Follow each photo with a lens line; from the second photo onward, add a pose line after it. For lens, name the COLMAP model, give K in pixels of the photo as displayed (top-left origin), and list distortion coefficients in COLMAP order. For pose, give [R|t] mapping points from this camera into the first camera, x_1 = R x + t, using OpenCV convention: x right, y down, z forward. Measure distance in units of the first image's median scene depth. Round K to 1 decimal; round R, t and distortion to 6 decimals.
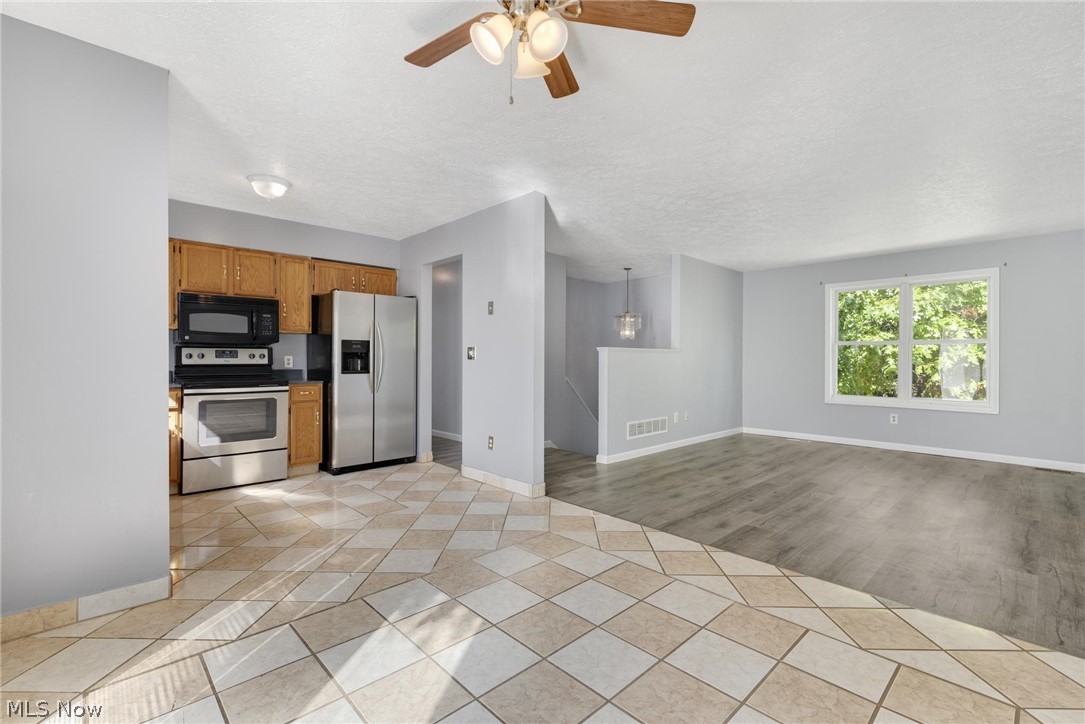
lens RADIAL K [[476.2, 0, 550.2], [0, 476.2, 360.9], [0, 0, 1]] dist [-0.000724, -0.000334]
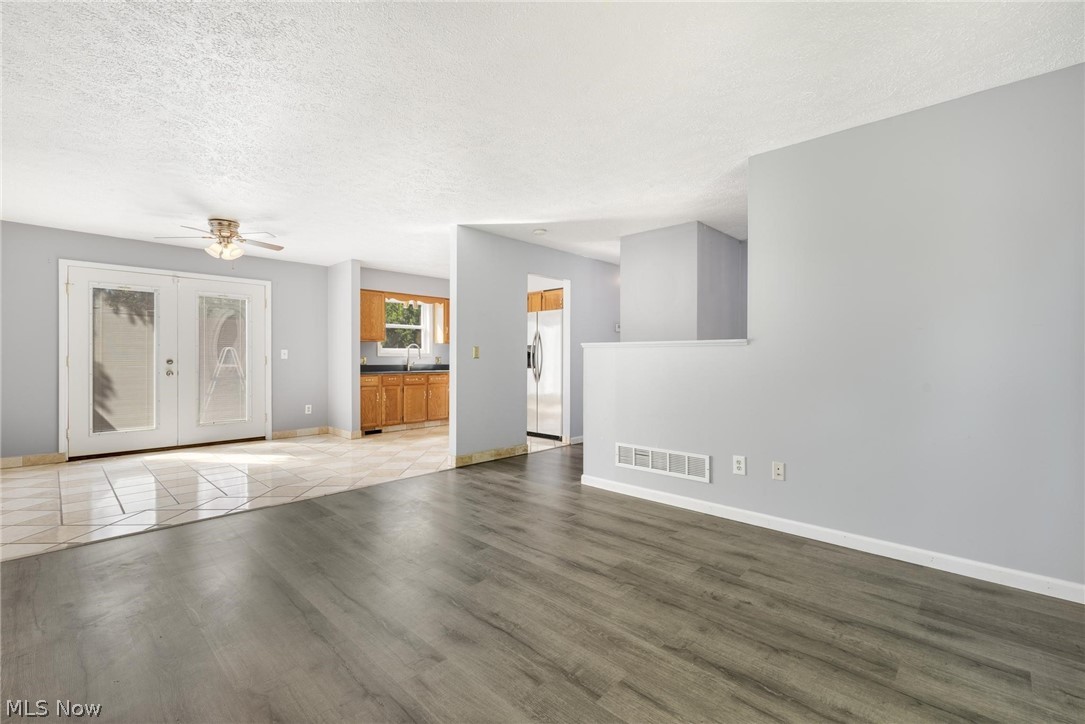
lens RADIAL K [[472.7, 0, 549.7], [0, 472.7, 361.4], [0, 0, 1]] dist [0.001581, 0.000081]
pose [[0.051868, 0.003572, -0.998648, 1.014064], [-0.006397, 0.999974, 0.003245, 0.000472], [0.998633, 0.006220, 0.051889, 0.969942]]
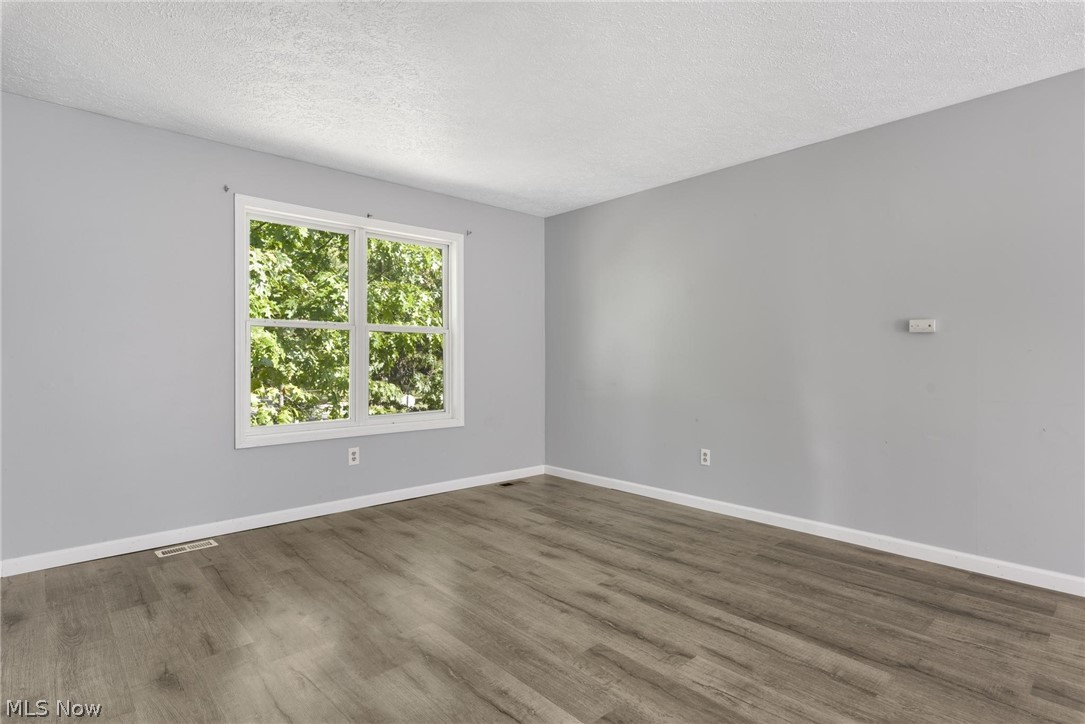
lens RADIAL K [[548.7, 0, 548.9], [0, 548.7, 355.7], [0, 0, 1]] dist [0.000504, -0.000101]
pose [[0.020966, -0.000147, 0.999780, 0.061559], [0.005543, 0.999985, 0.000031, -0.001831], [-0.999765, 0.005541, 0.020966, 0.945853]]
